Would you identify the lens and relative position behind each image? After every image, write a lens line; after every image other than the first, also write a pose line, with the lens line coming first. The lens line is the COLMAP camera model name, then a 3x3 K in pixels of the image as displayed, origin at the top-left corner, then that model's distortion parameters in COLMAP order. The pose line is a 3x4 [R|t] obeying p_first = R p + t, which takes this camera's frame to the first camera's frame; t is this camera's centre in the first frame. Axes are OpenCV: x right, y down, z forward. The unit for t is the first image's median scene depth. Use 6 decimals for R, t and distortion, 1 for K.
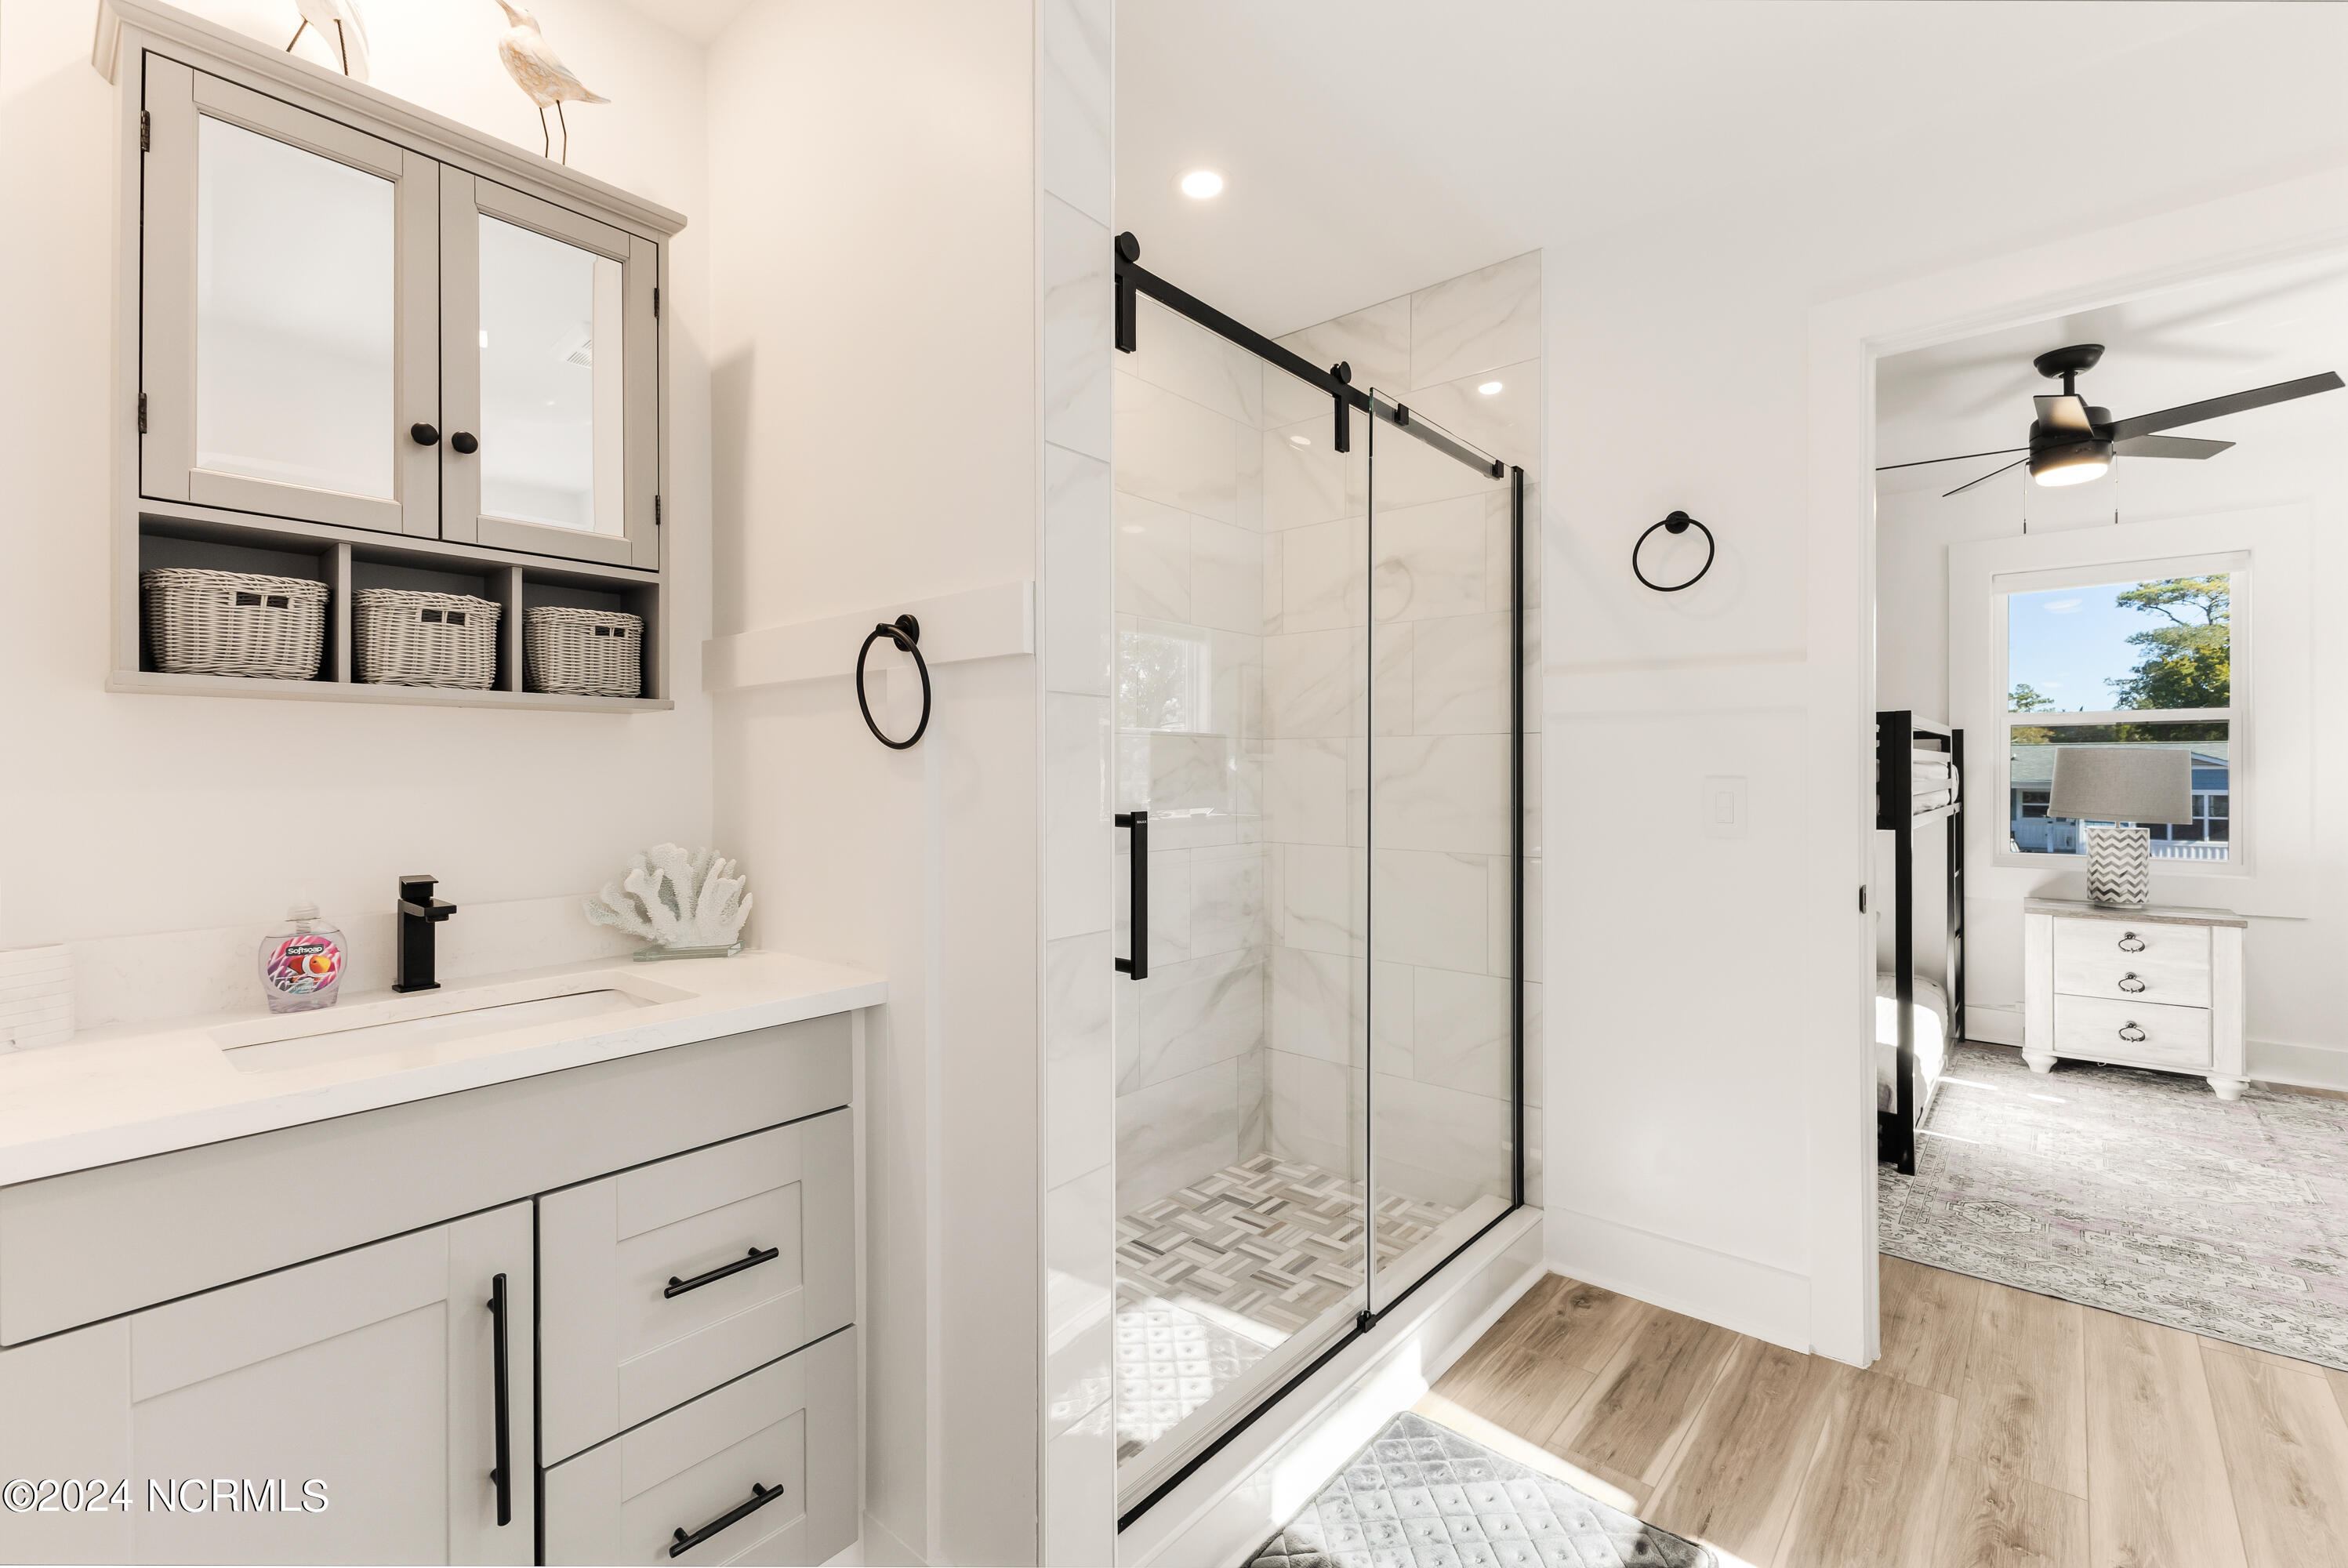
lens RADIAL K [[1004.5, 0, 1171.9], [0, 1004.5, 777.4], [0, 0, 1]] dist [0.003798, 0.000035]
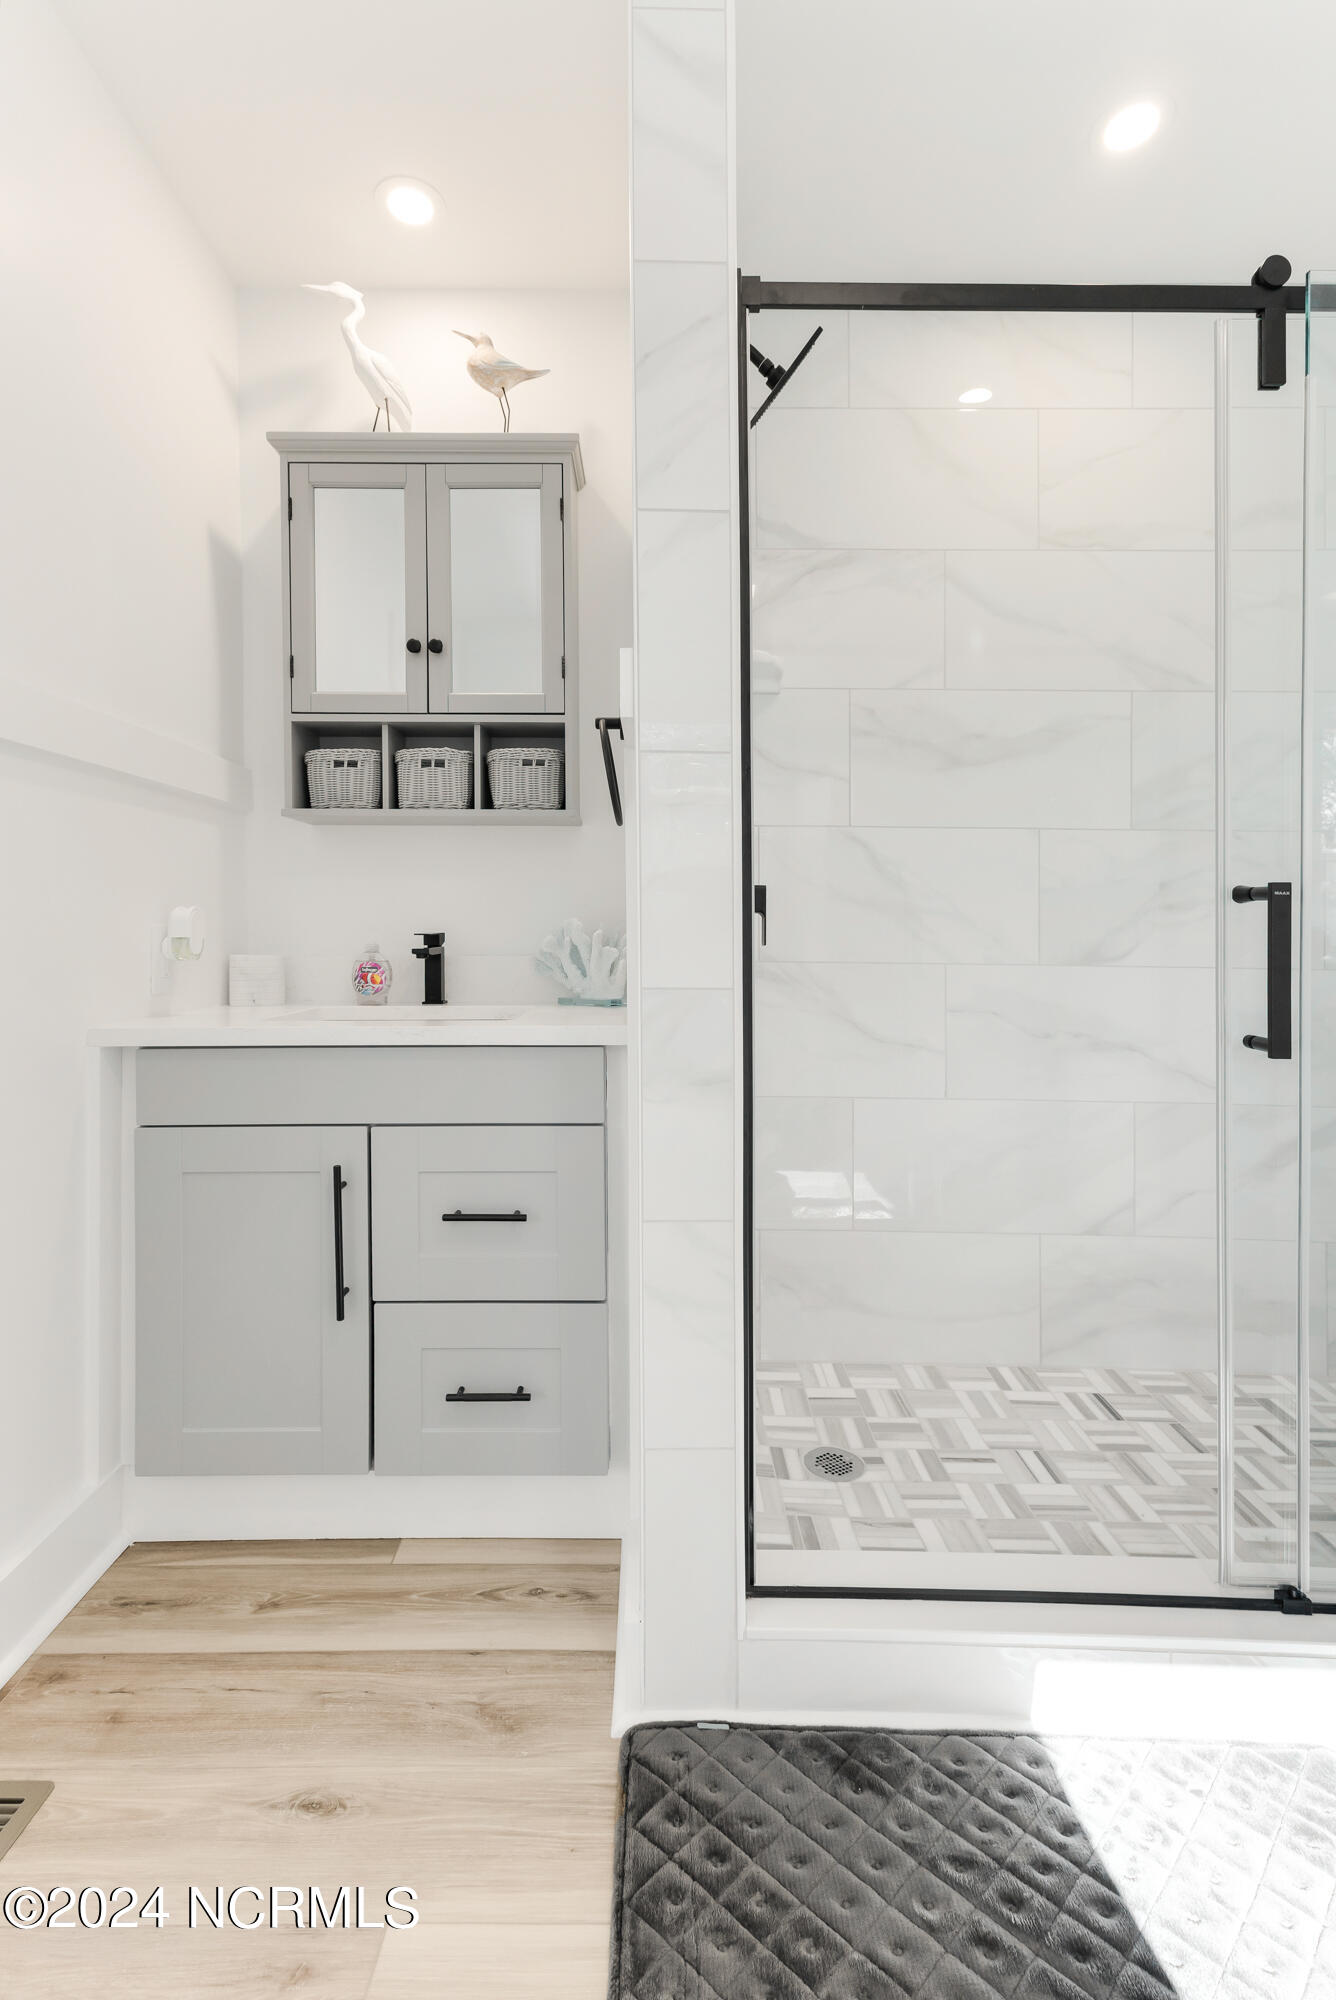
lens RADIAL K [[888.0, 0, 664.9], [0, 888.0, 968.3], [0, 0, 1]] dist [-0.010986, 0.011834]
pose [[0.657571, 0.037269, -0.752470, 0.525147], [-0.009869, 0.999116, 0.040860, 0.092170], [0.753328, -0.019442, 0.657358, 0.352846]]
